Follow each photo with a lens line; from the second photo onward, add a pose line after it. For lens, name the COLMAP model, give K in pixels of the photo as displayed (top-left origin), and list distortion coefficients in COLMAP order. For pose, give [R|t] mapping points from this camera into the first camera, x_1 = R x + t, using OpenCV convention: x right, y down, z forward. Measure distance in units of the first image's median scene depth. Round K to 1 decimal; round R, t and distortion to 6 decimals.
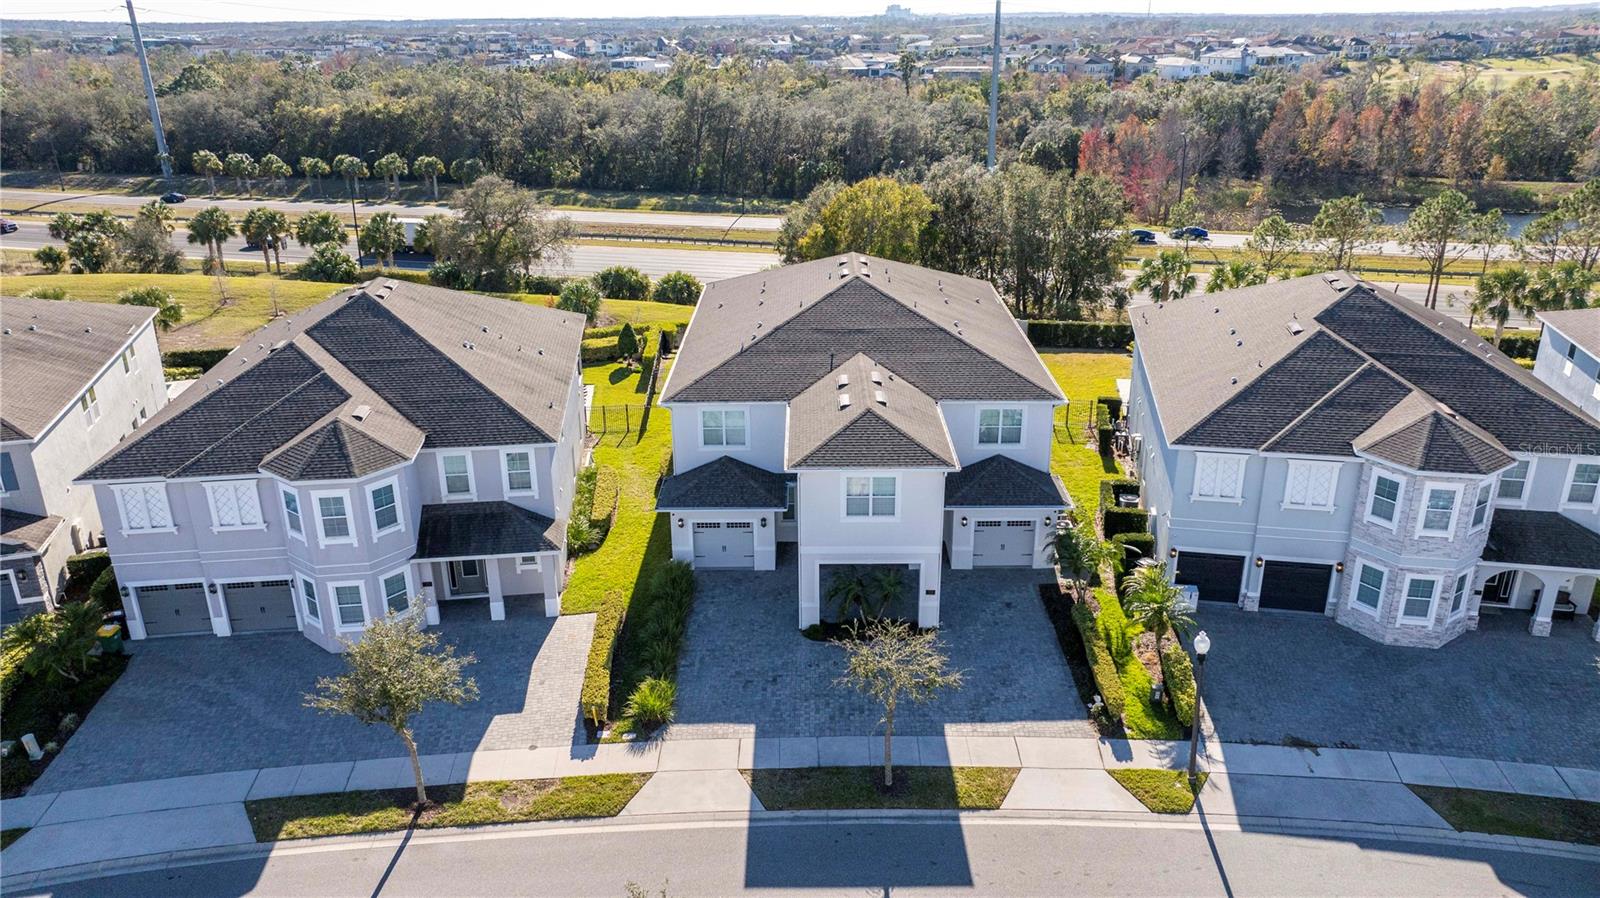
lens RADIAL K [[1129.7, 0, 808.9], [0, 1129.7, 439.9], [0, 0, 1]] dist [-0.037213, 0.029507]
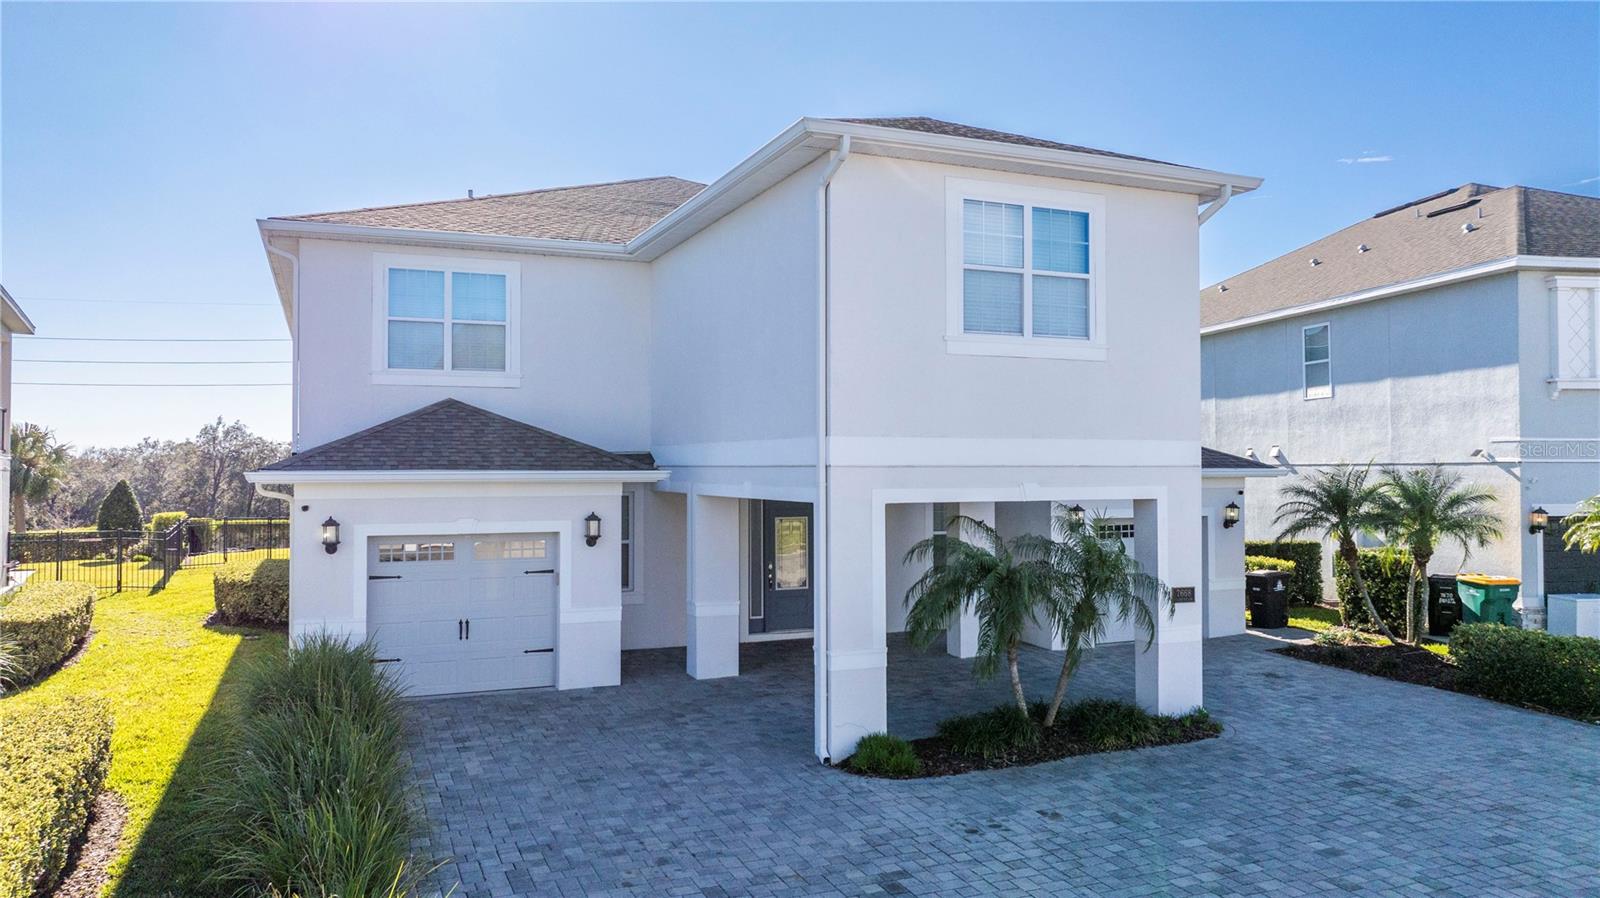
lens RADIAL K [[1129.7, 0, 806.4], [0, 1129.7, 444.3], [0, 0, 1]] dist [-0.037213, 0.029507]
pose [[0.919020, 0.013346, 0.393985, -0.127922], [0.135700, 0.927636, -0.347961, 0.196675], [-0.370119, 0.373247, 0.850705, 0.748946]]
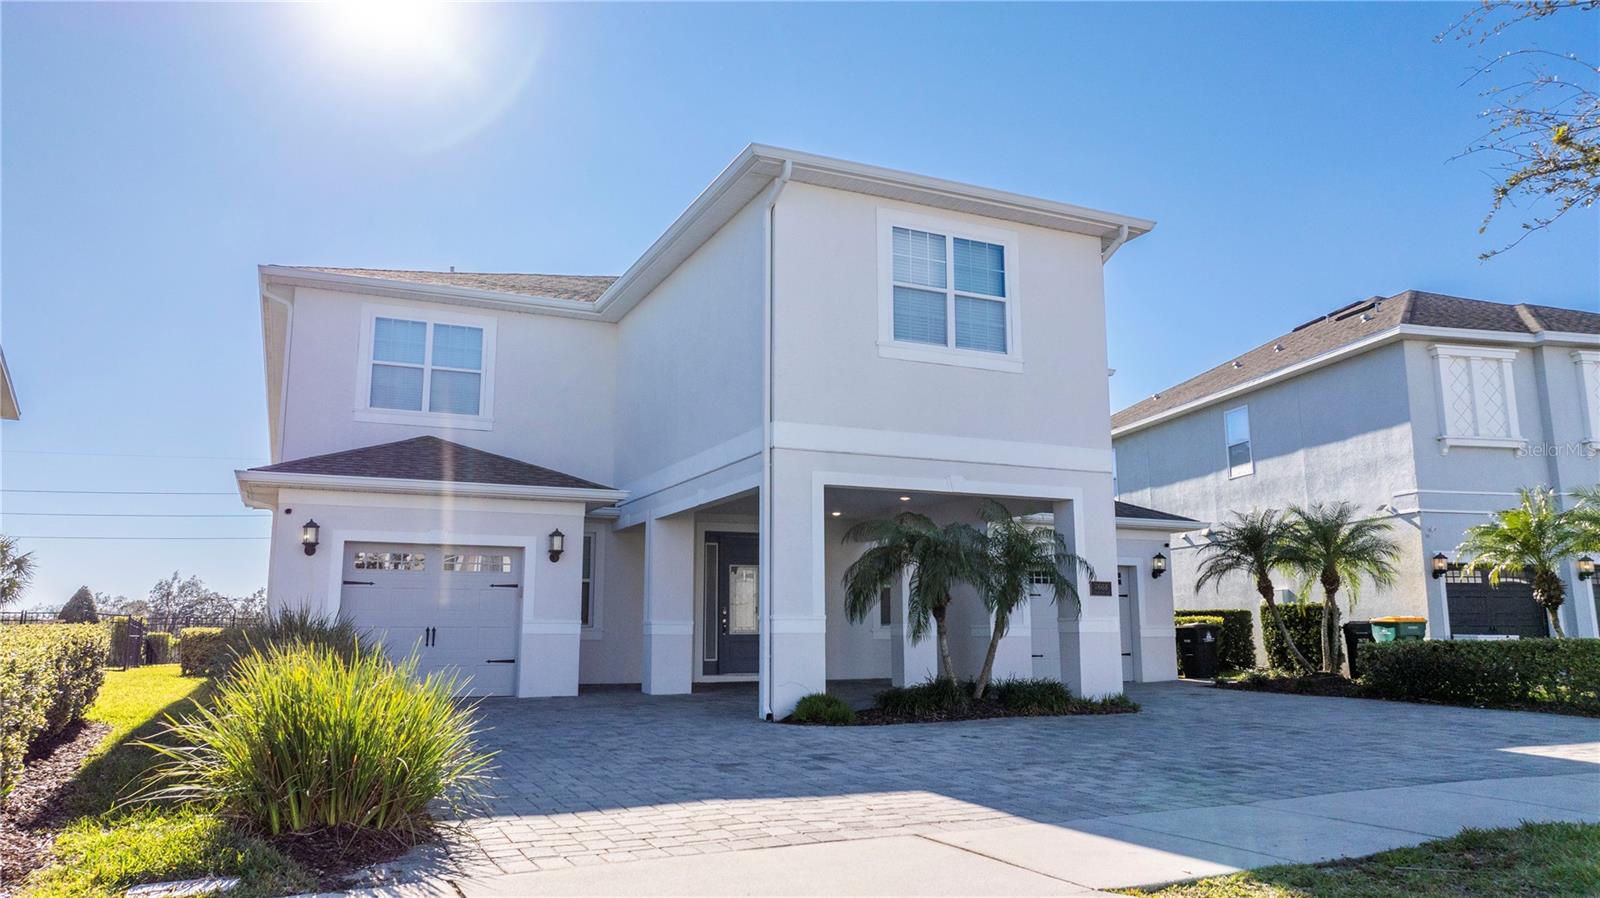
lens RADIAL K [[1129.7, 0, 809.2], [0, 1129.7, 443.1], [0, 0, 1]] dist [-0.037213, 0.029507]
pose [[0.905919, 0.076886, 0.416412, -0.133478], [0.147397, 0.864625, -0.480310, 0.257962], [-0.396969, 0.496500, 0.771948, 0.741345]]
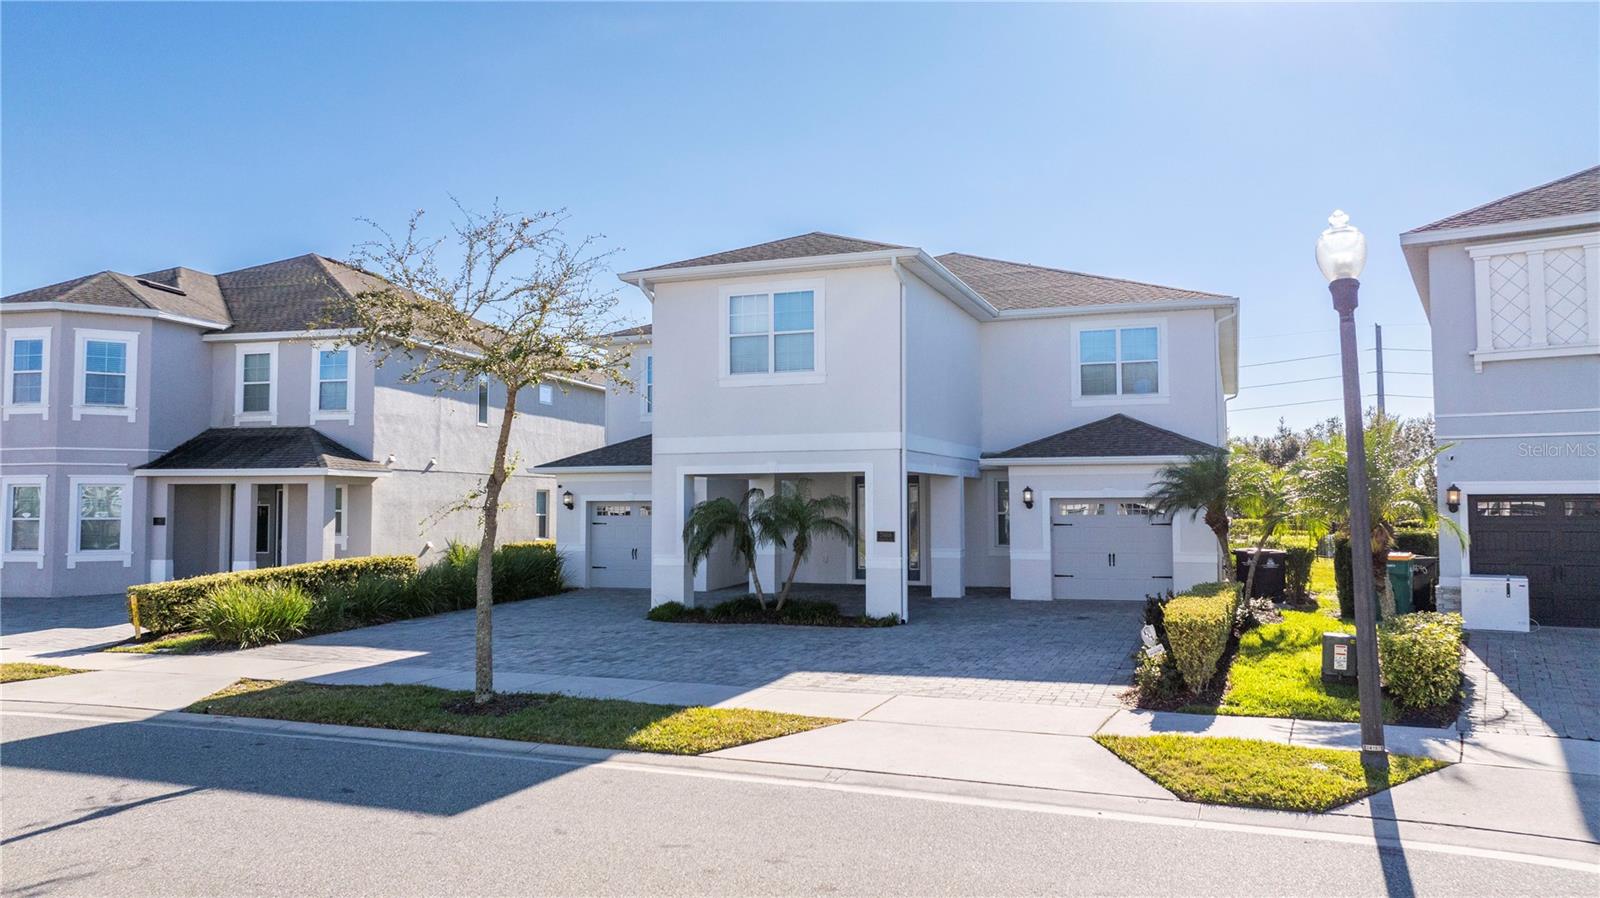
lens RADIAL K [[1129.7, 0, 809.1], [0, 1129.7, 439.1], [0, 0, 1]] dist [-0.037213, 0.029507]
pose [[0.935490, -0.017805, -0.352904, 0.253603], [-0.127358, 0.914612, -0.383751, 0.292524], [0.329603, 0.403940, 0.853343, 0.557374]]
